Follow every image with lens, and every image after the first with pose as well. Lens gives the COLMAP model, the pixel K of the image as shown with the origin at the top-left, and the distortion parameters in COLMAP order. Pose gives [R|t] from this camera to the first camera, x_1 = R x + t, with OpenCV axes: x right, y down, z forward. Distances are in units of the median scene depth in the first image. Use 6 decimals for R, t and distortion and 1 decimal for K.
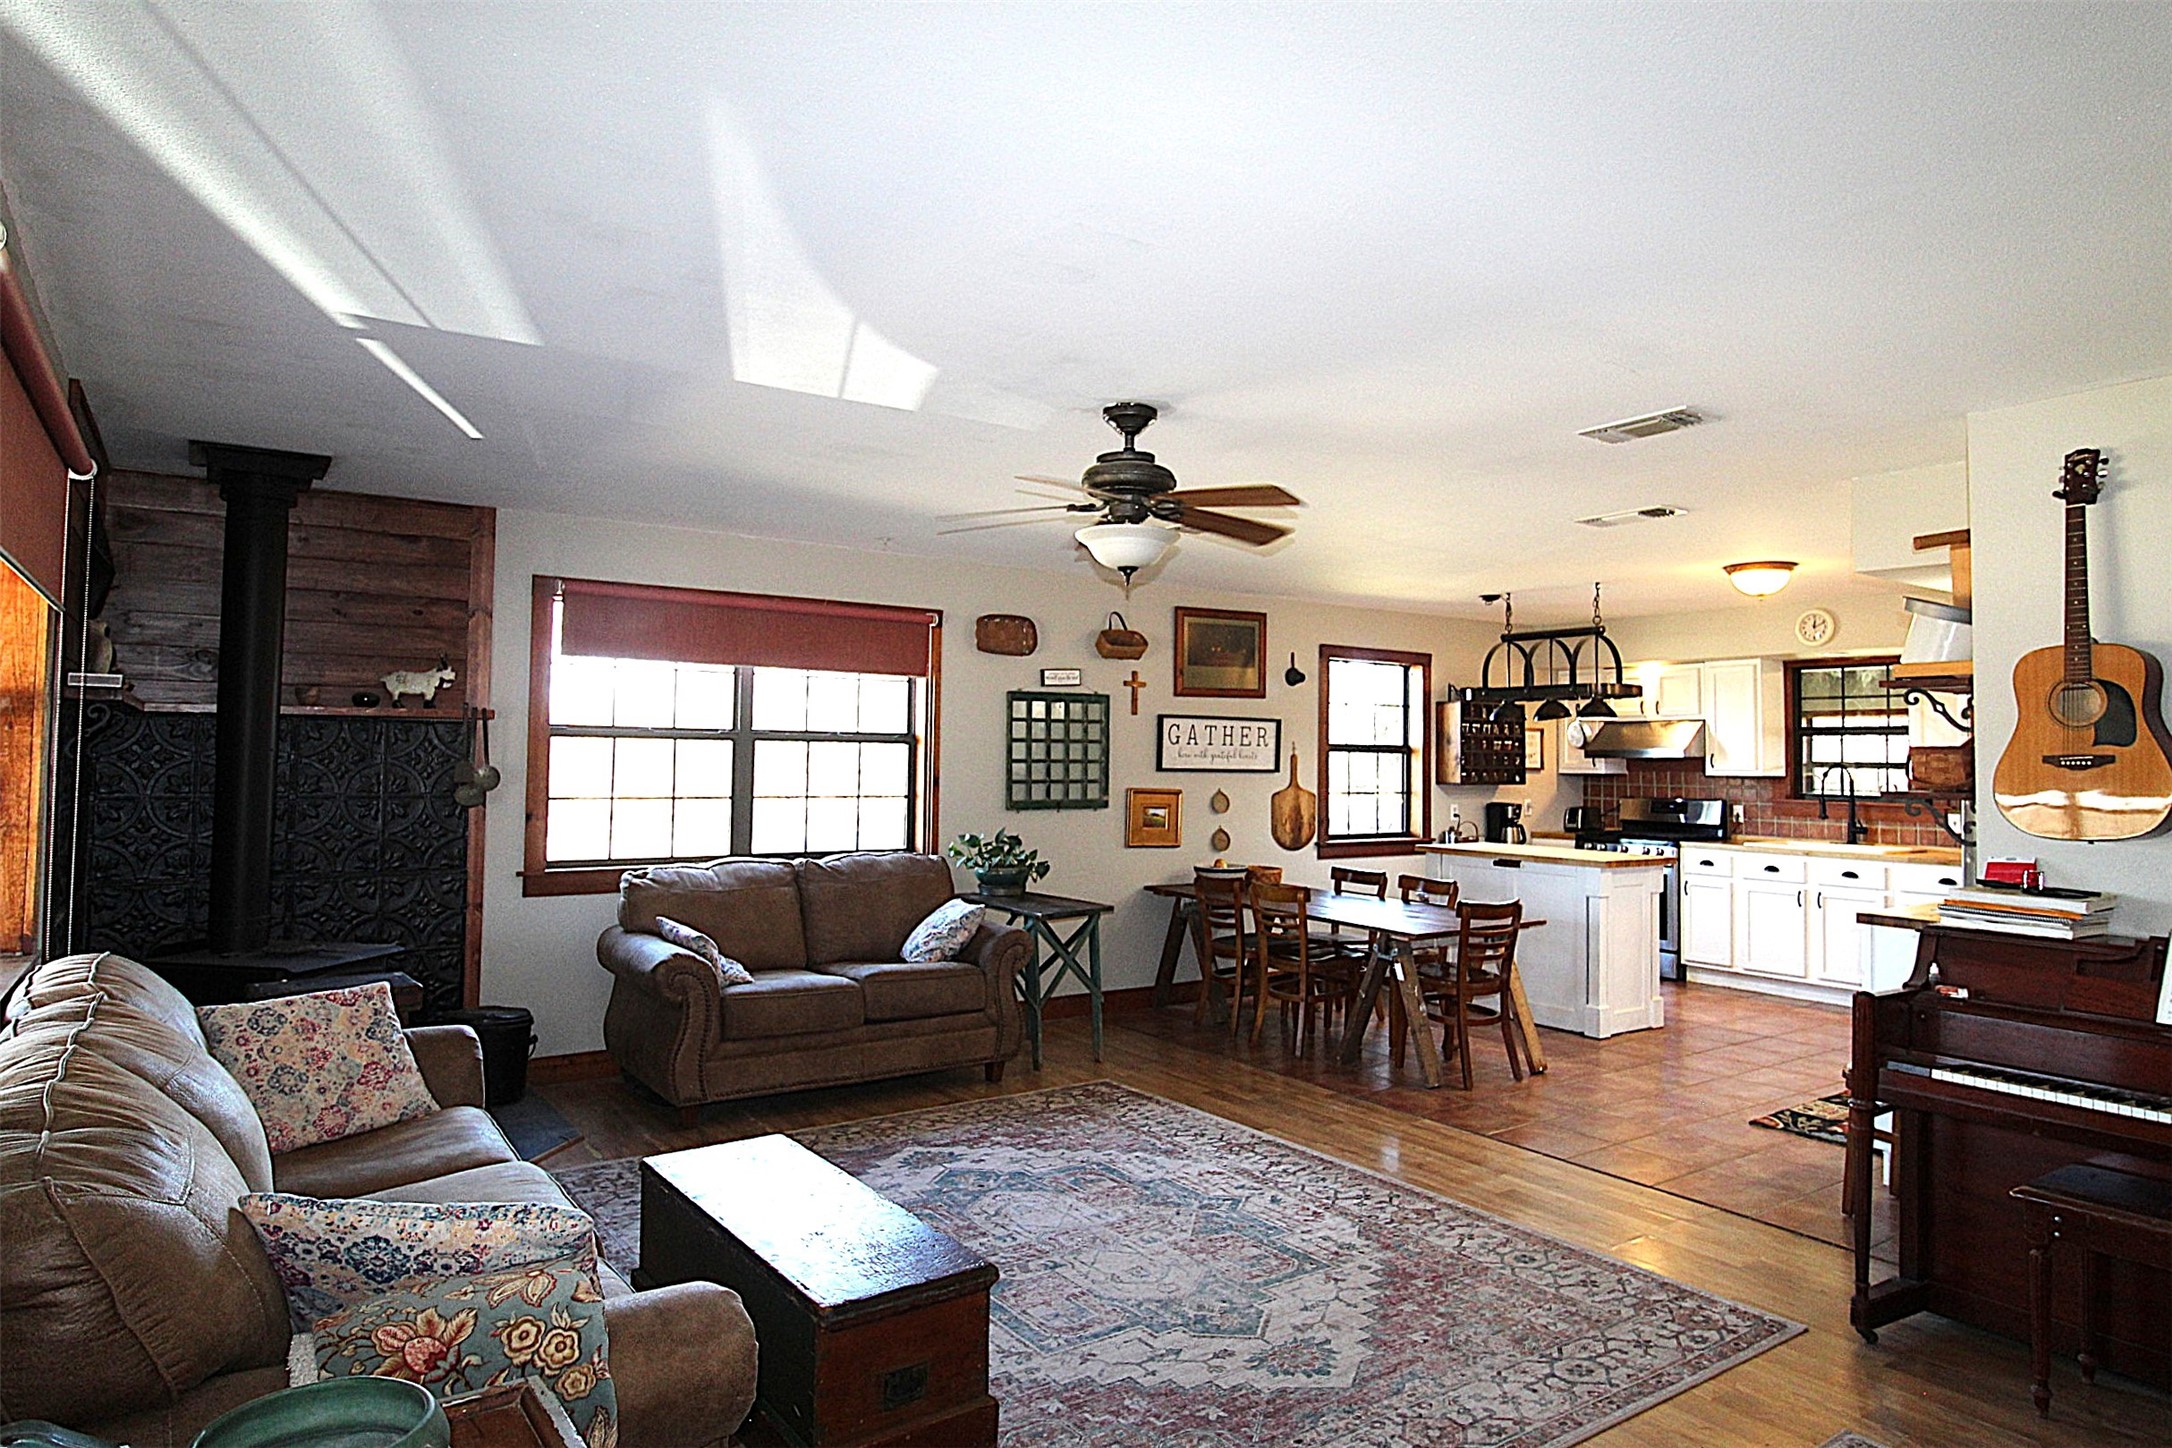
lens RADIAL K [[1291.7, 0, 1092.0], [0, 1291.7, 697.7], [0, 0, 1]] dist [0.001839, 0.000849]
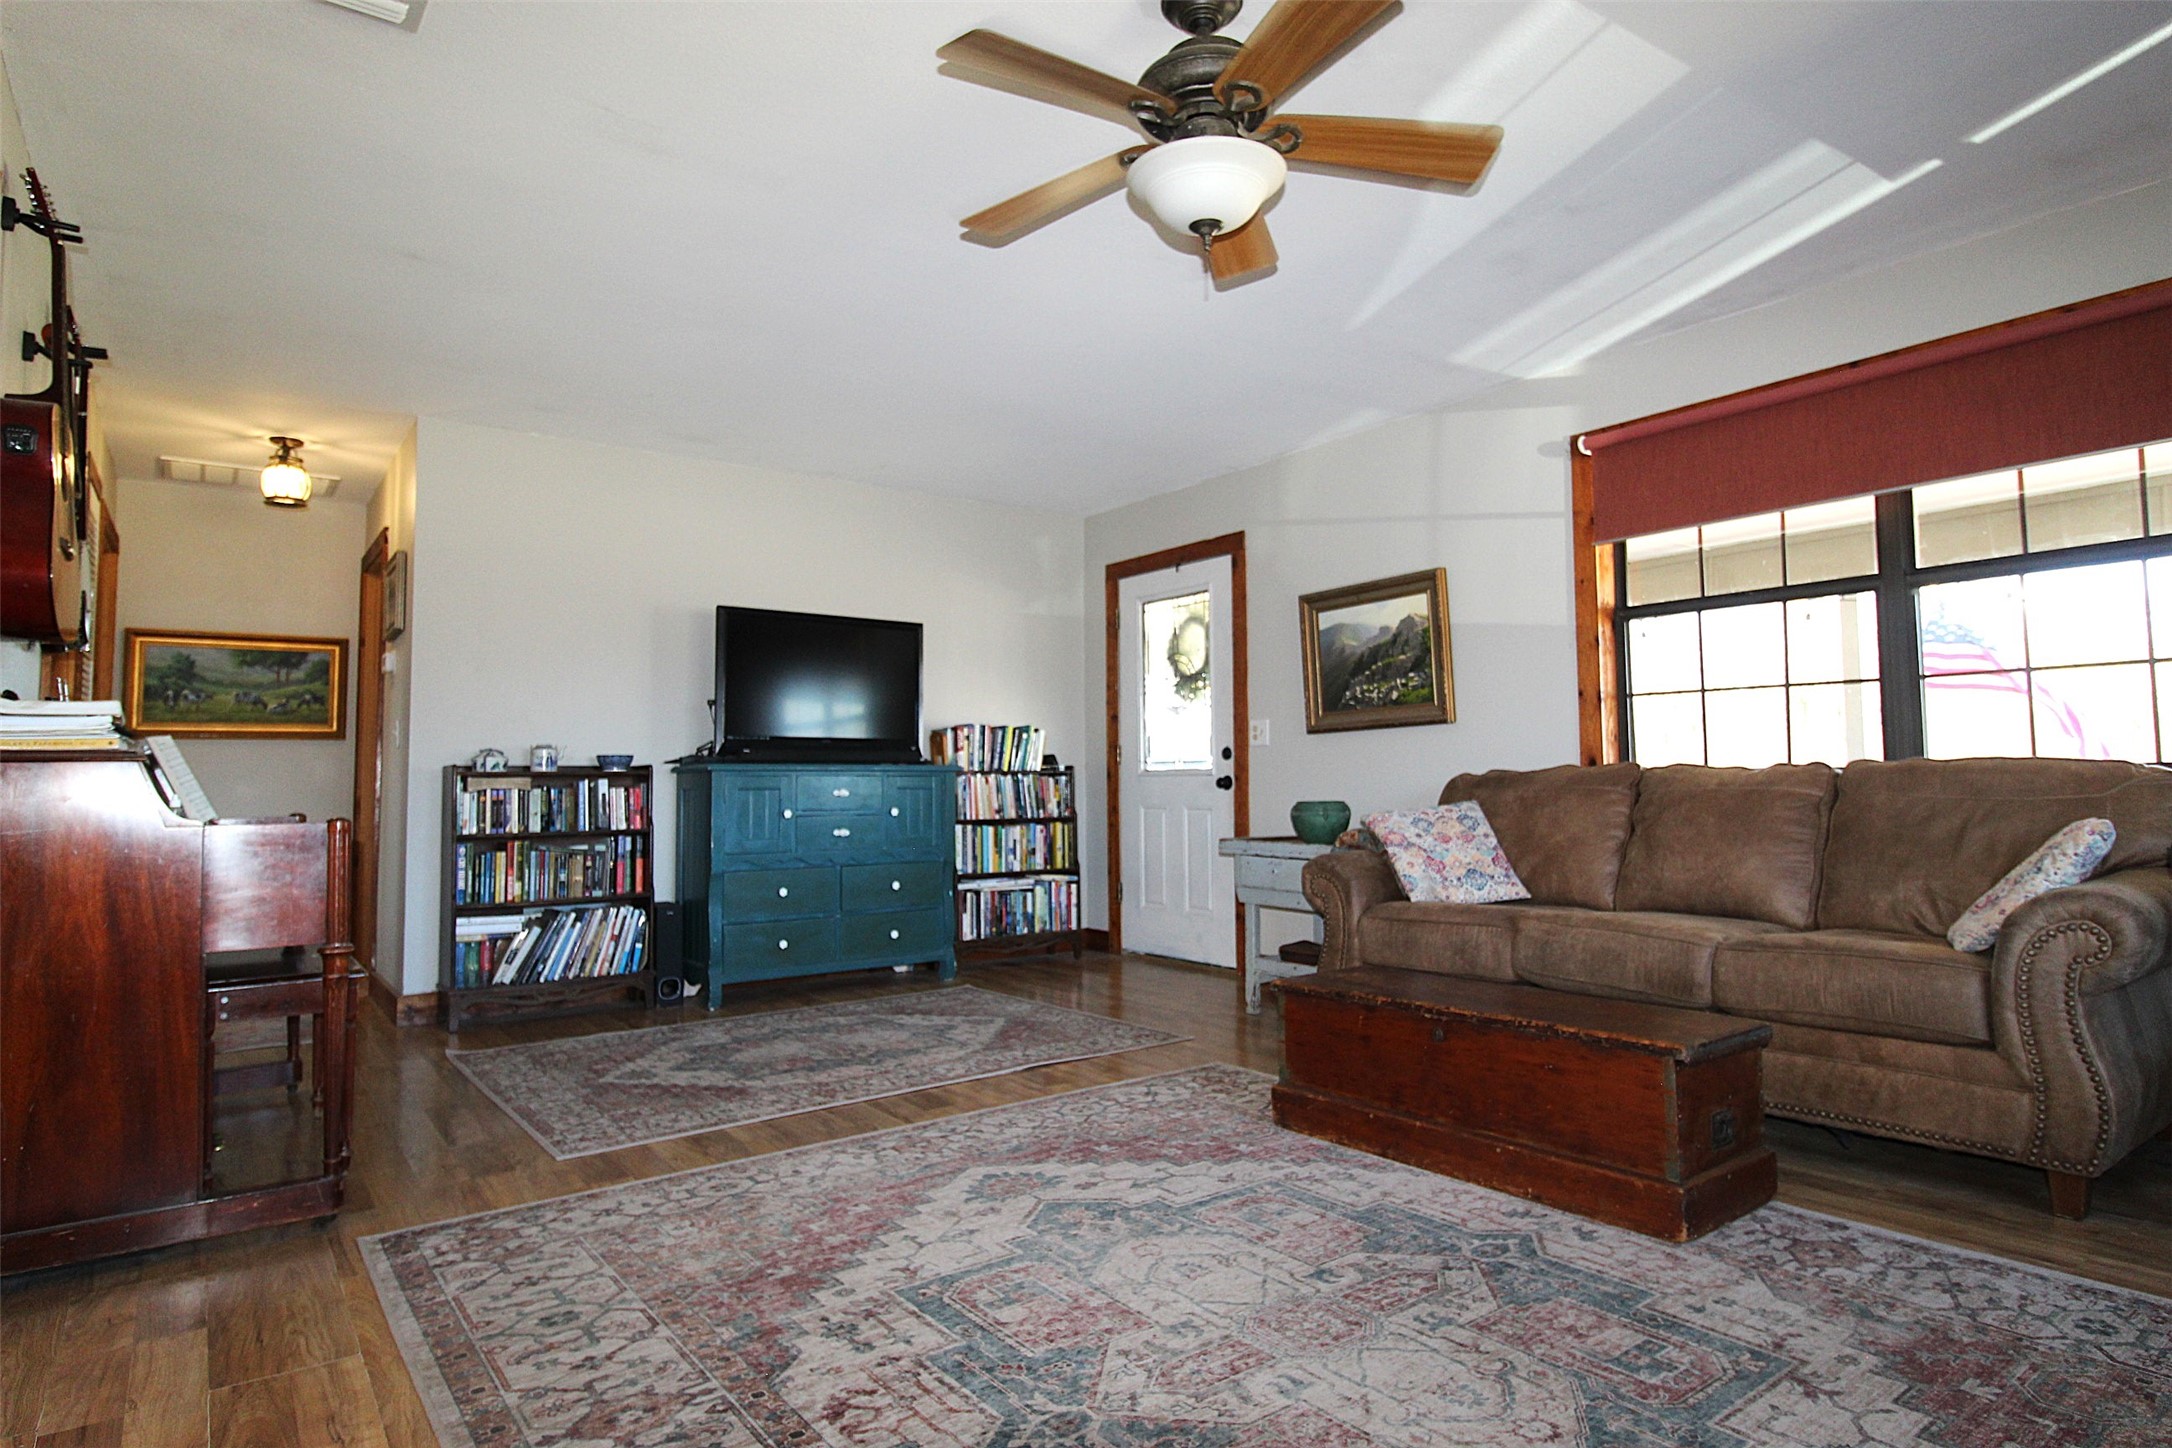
lens RADIAL K [[1210.0, 0, 1106.7], [0, 1210.0, 703.9], [0, 0, 1]] dist [-0.001680, -0.000890]
pose [[-0.999094, -0.003828, -0.042383, 0.050194], [0.001021, 0.993503, -0.113804, 0.102415], [0.042544, -0.113744, -0.992599, 0.766762]]
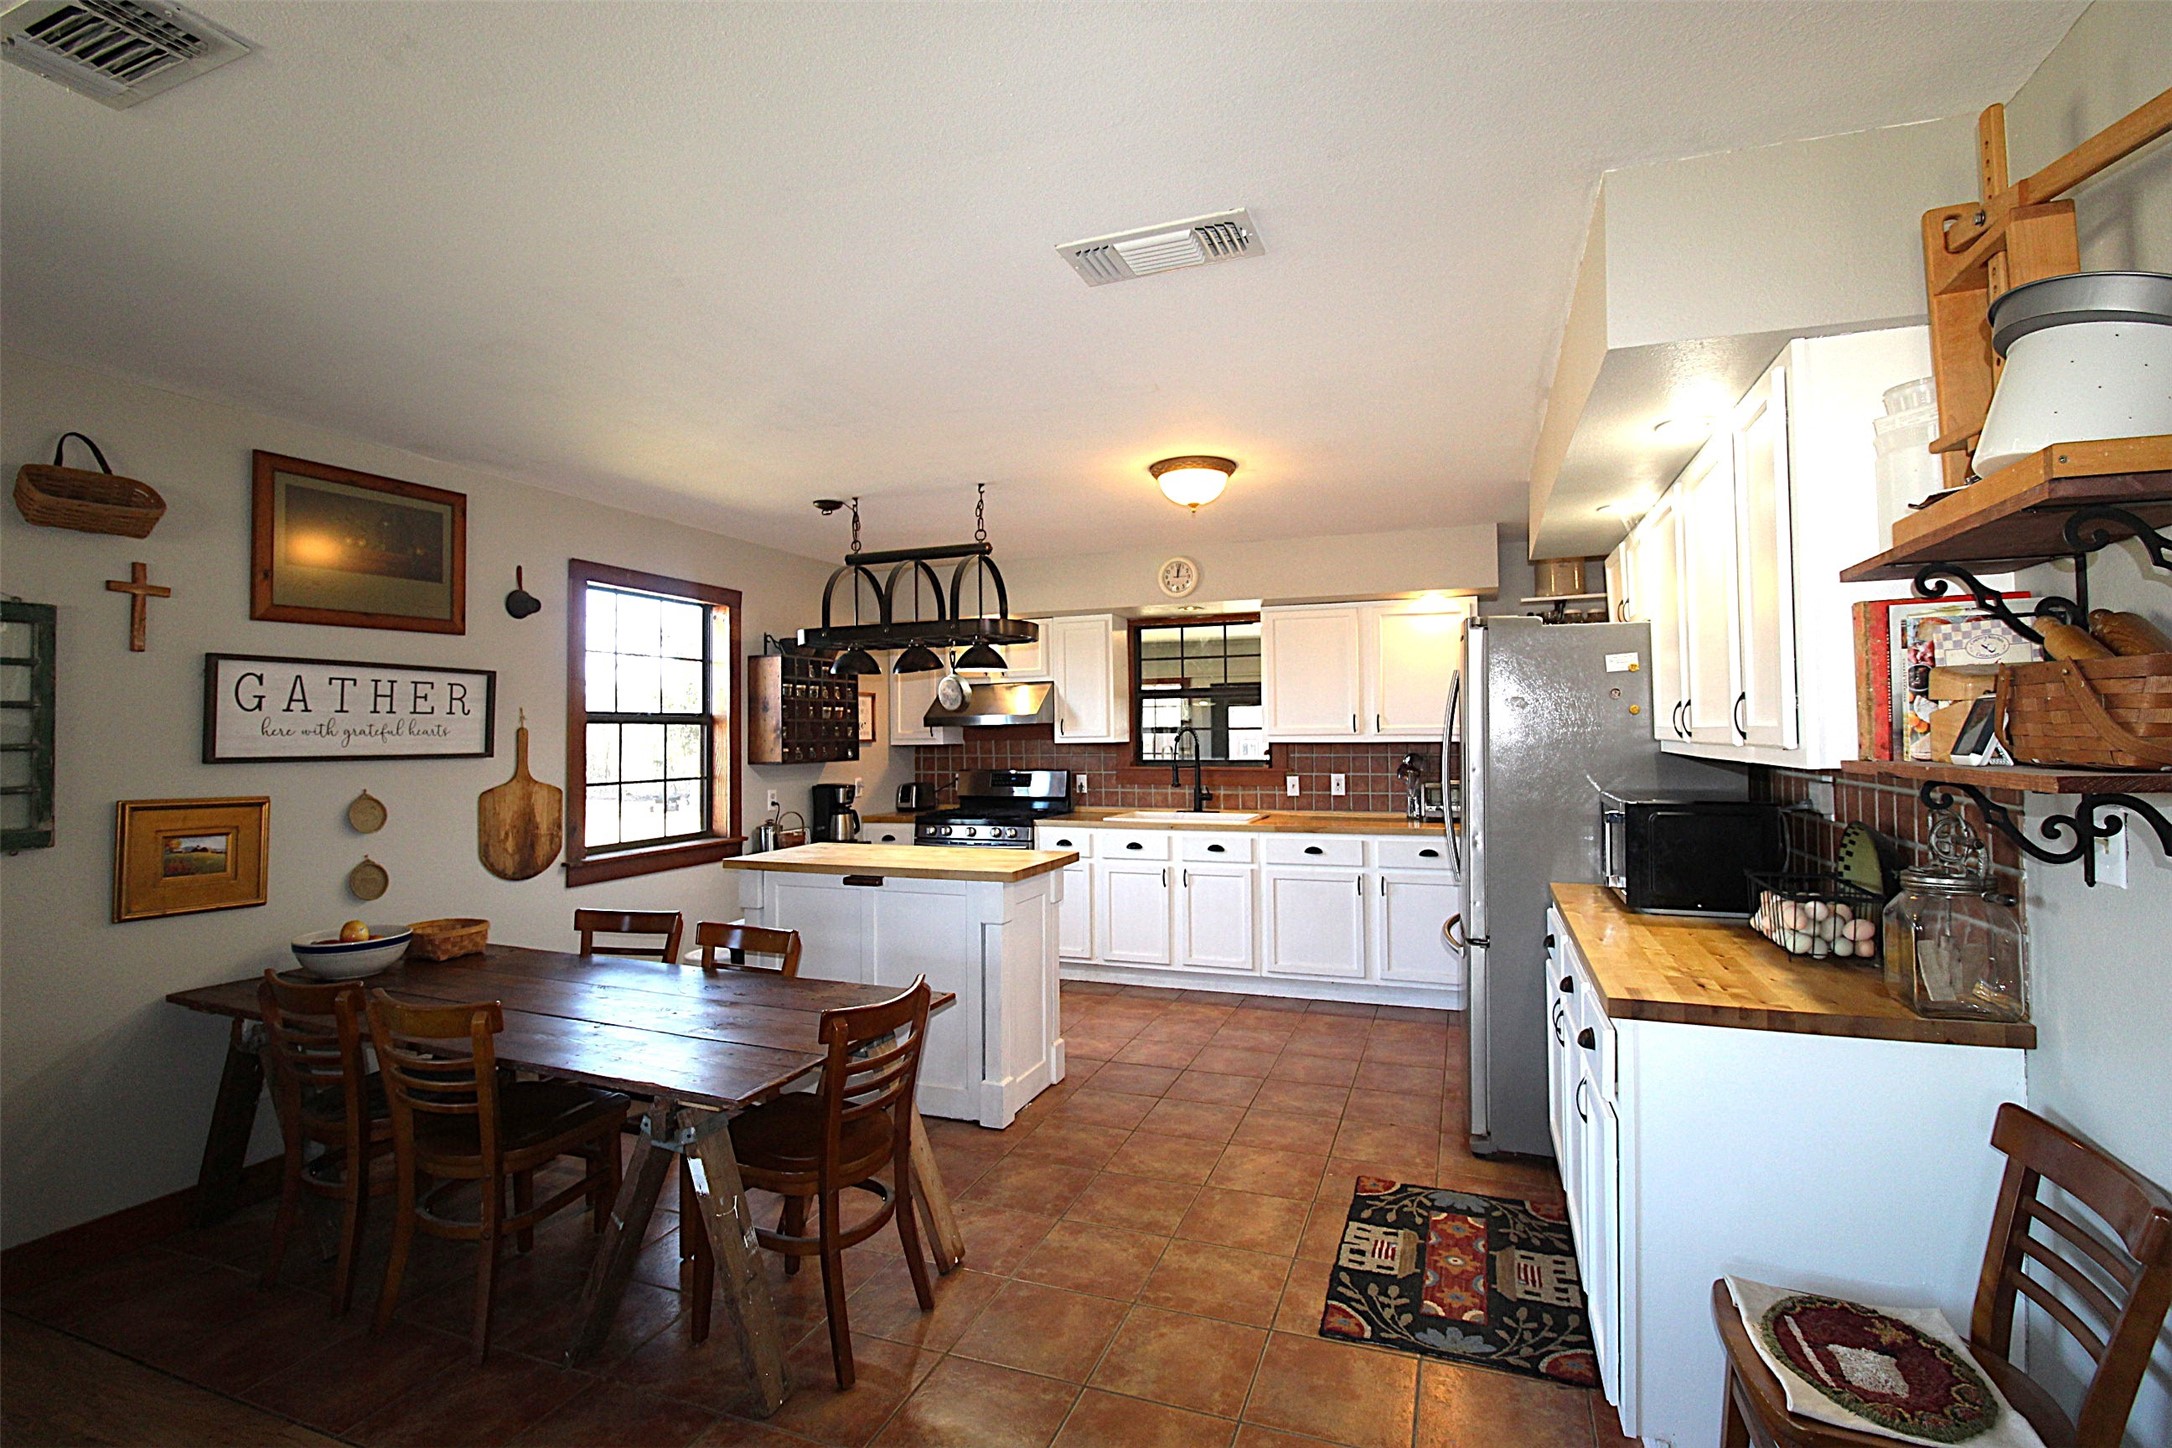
lens RADIAL K [[1008.9, 0, 1104.1], [0, 1008.9, 707.8], [0, 0, 1]] dist [0.001590, -0.011494]
pose [[0.815314, -0.006282, 0.578984, 0.108231], [-0.006057, 0.999794, 0.019377, 0.024074], [-0.578987, -0.019306, 0.815108, 0.456069]]
